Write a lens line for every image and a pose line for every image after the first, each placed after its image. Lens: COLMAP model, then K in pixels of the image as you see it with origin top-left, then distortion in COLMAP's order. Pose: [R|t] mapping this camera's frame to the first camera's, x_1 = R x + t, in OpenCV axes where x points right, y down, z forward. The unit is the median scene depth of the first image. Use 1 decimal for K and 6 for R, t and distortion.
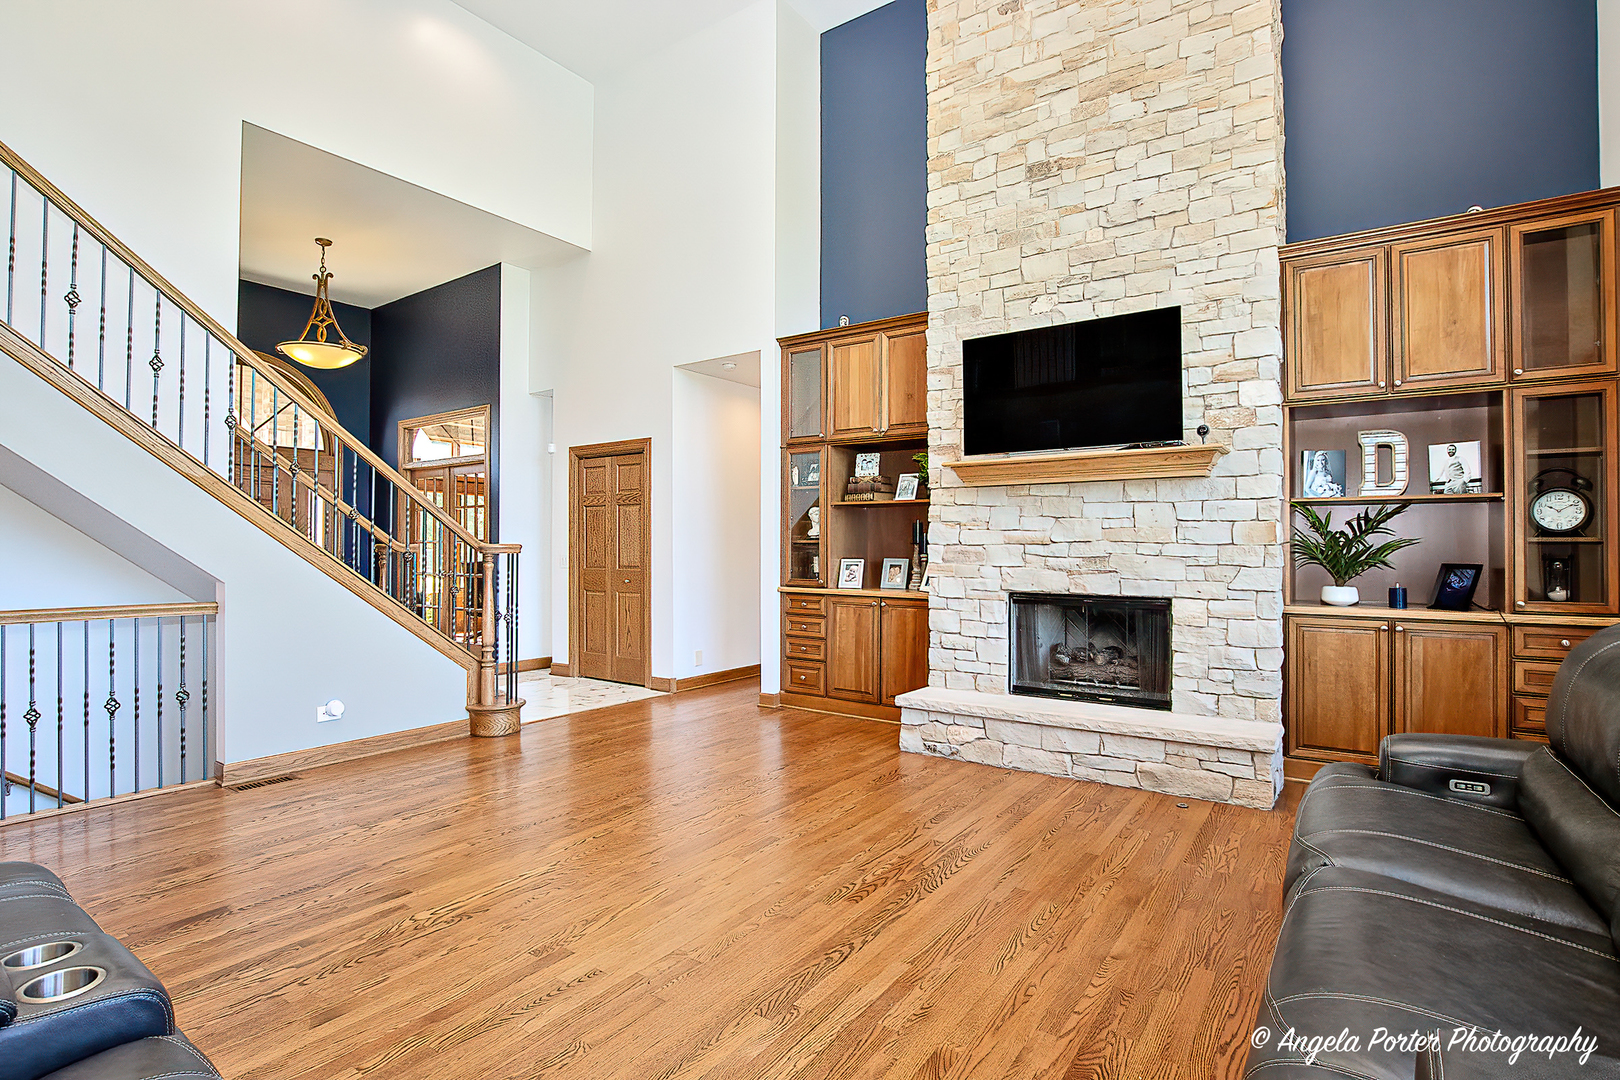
lens RADIAL K [[805.4, 0, 803.9], [0, 805.4, 529.7], [0, 0, 1]] dist [-0.019041, -0.000155]
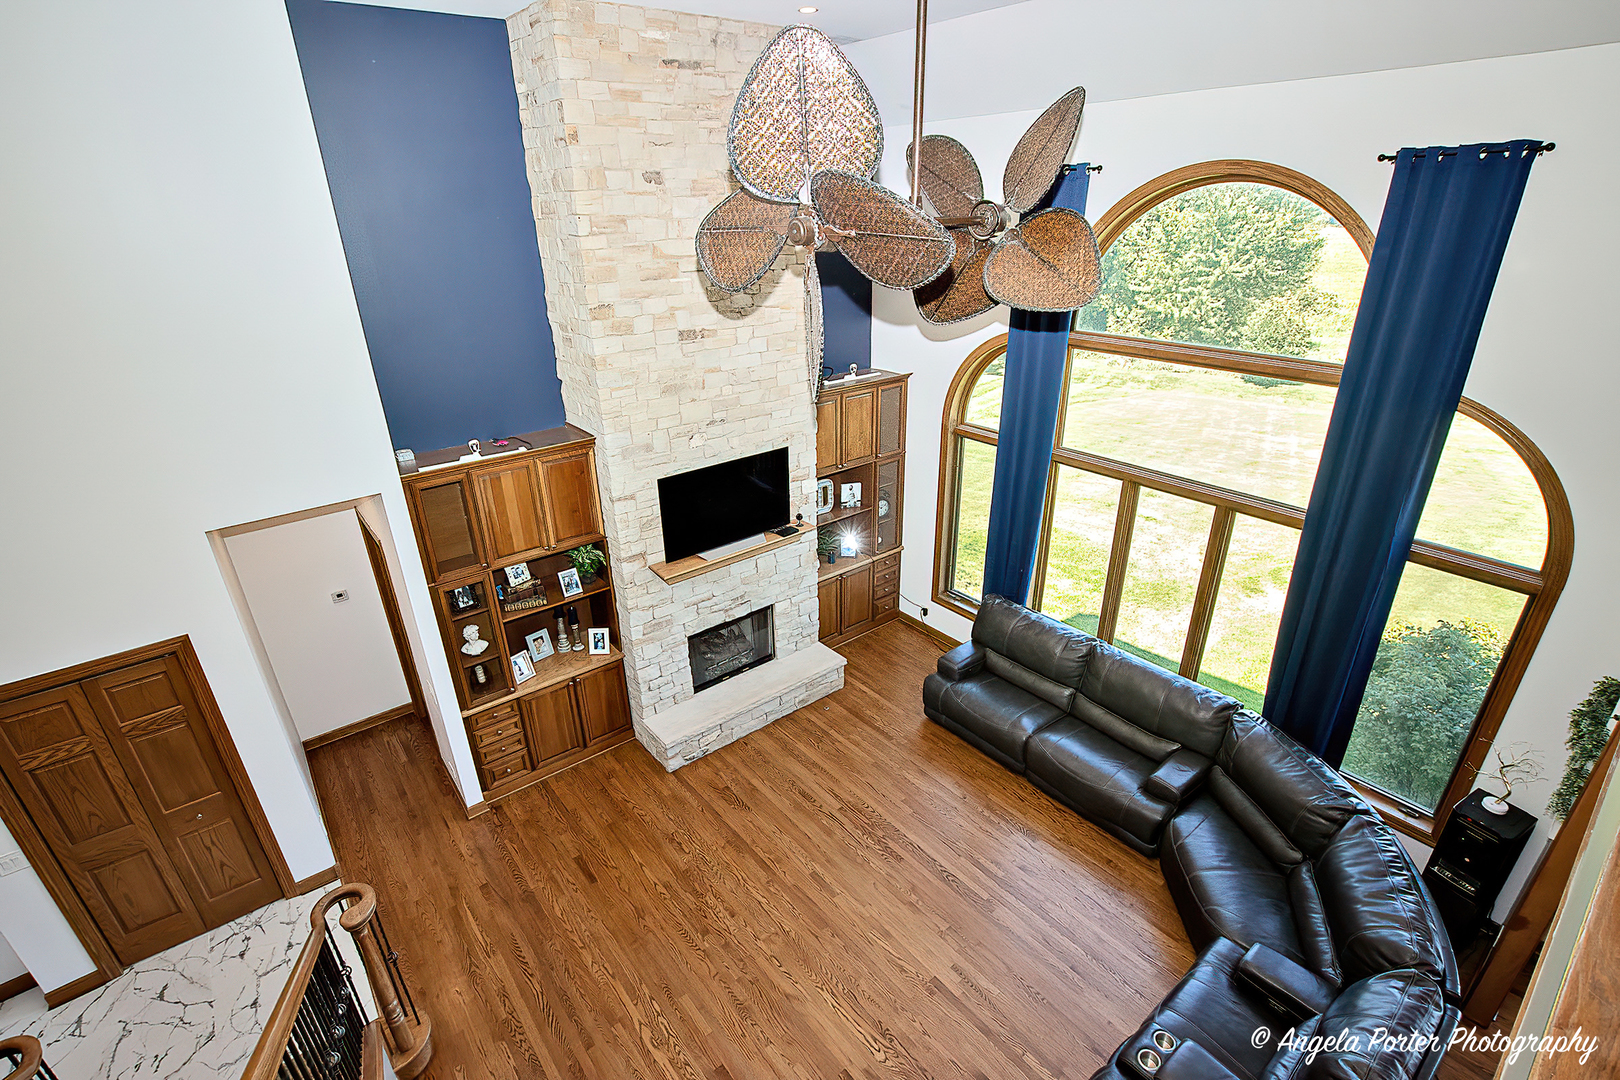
lens RADIAL K [[765.8, 0, 809.7], [0, 765.8, 547.4], [0, 0, 1]] dist [-0.022991, 0.002518]
pose [[0.274341, -0.407172, 0.871176, -0.907945], [-0.003793, 0.905469, 0.424395, -0.723459], [-0.961625, -0.119734, 0.246863, 0.535289]]
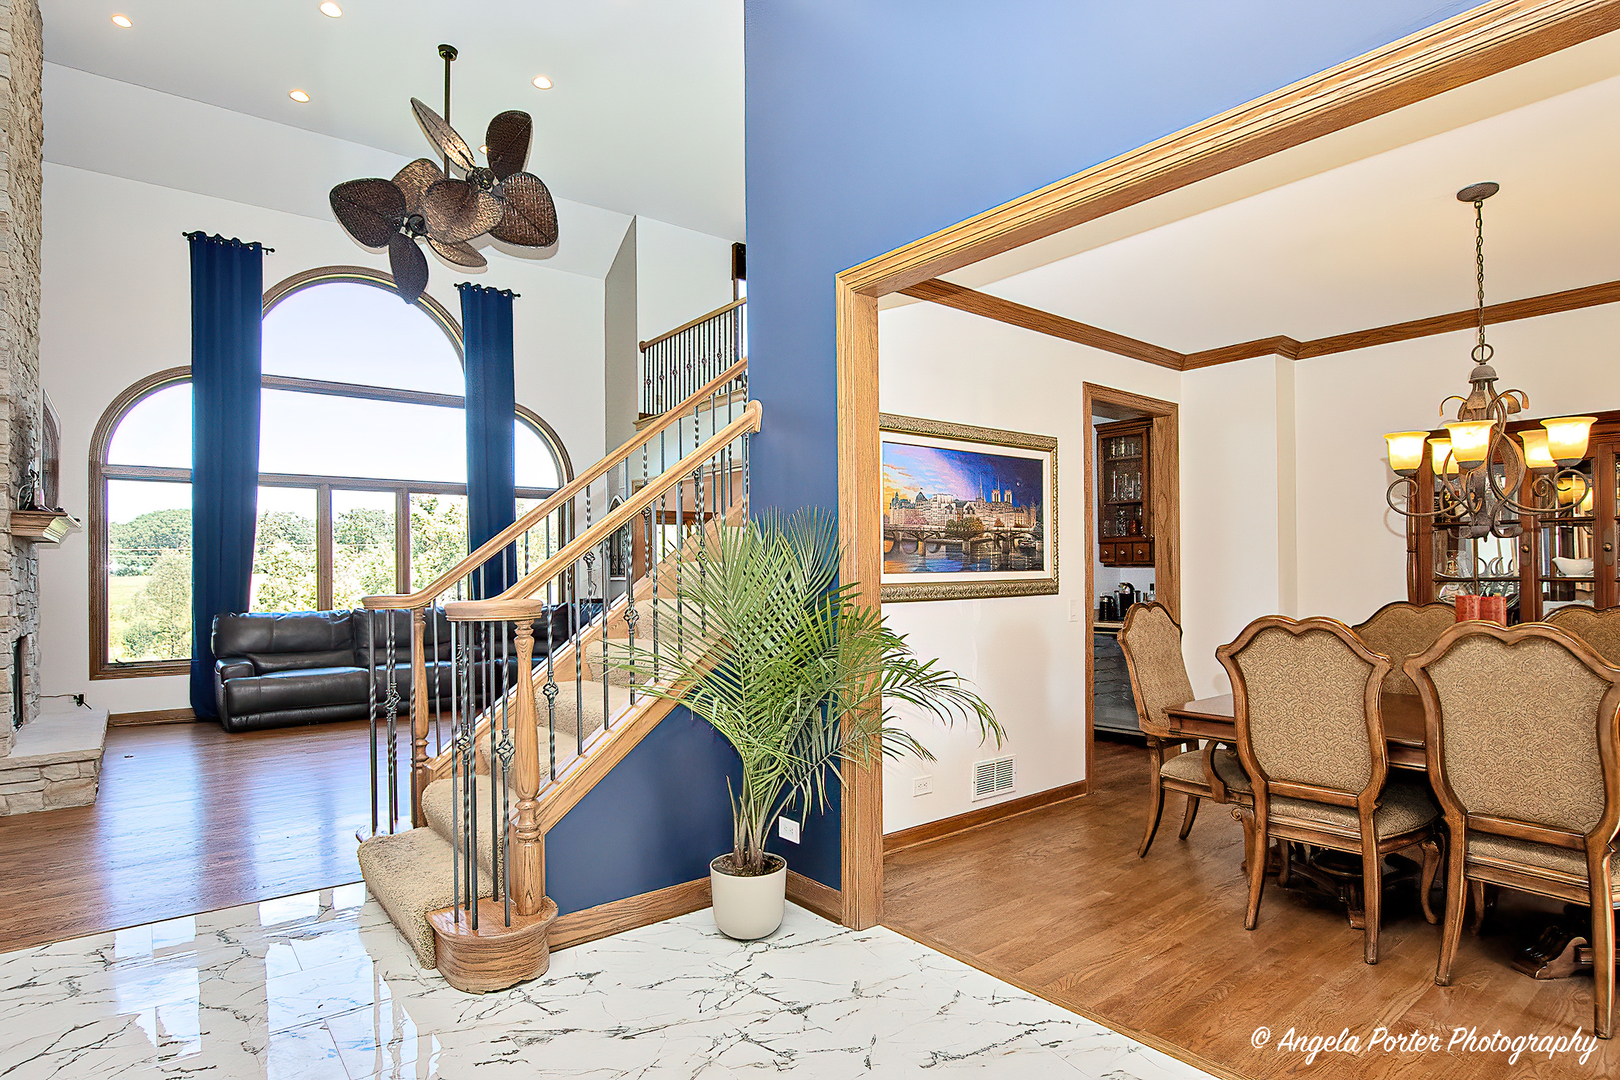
lens RADIAL K [[845.5, 0, 826.8], [0, 845.5, 559.3], [0, 0, 1]] dist [-0.006663, -0.005875]
pose [[-0.966687, 0.012562, 0.255653, -1.125226], [0.004971, 0.999528, -0.030318, 0.009280], [-0.255913, -0.028037, -0.966293, 1.963562]]
